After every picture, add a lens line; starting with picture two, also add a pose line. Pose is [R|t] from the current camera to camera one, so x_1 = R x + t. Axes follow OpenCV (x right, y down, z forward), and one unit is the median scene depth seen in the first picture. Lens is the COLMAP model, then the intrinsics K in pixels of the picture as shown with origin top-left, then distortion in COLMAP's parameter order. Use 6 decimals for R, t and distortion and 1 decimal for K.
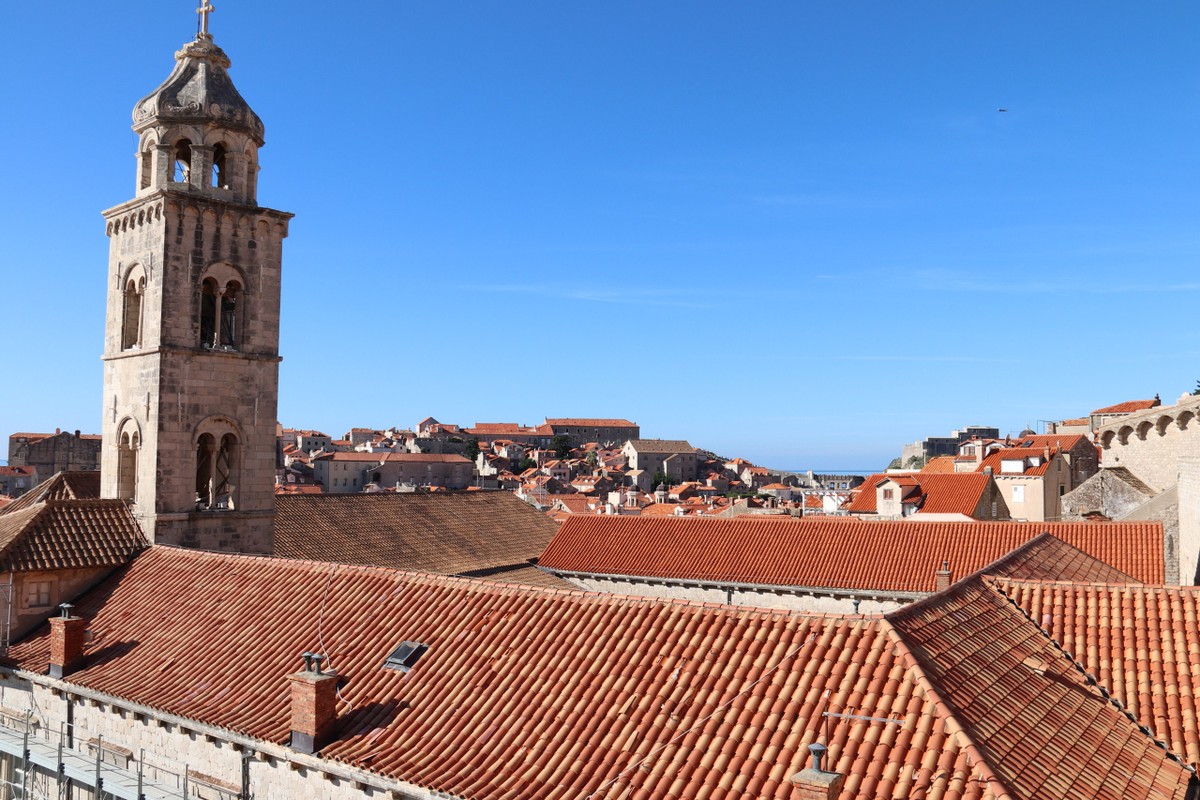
lens RADIAL K [[1037.5, 0, 600.0], [0, 1037.5, 400.0], [0, 0, 1]] dist [-0.210174, 0.208167]
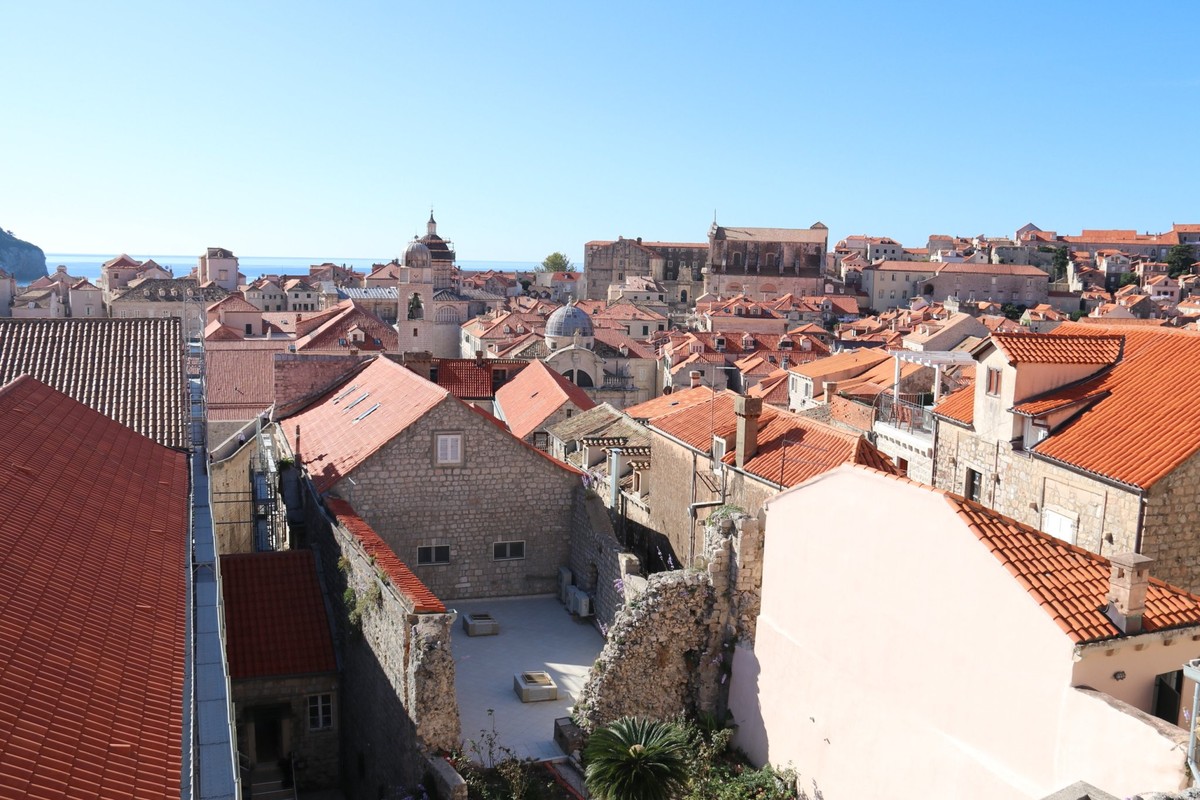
lens RADIAL K [[1037.5, 0, 600.0], [0, 1037.5, 400.0], [0, 0, 1]] dist [-0.210174, 0.208167]
pose [[0.802836, 0.085538, -0.590032, 0.066224], [0.025297, 0.983876, 0.177056, 0.005997], [0.595663, -0.157073, 0.787727, 0.114118]]
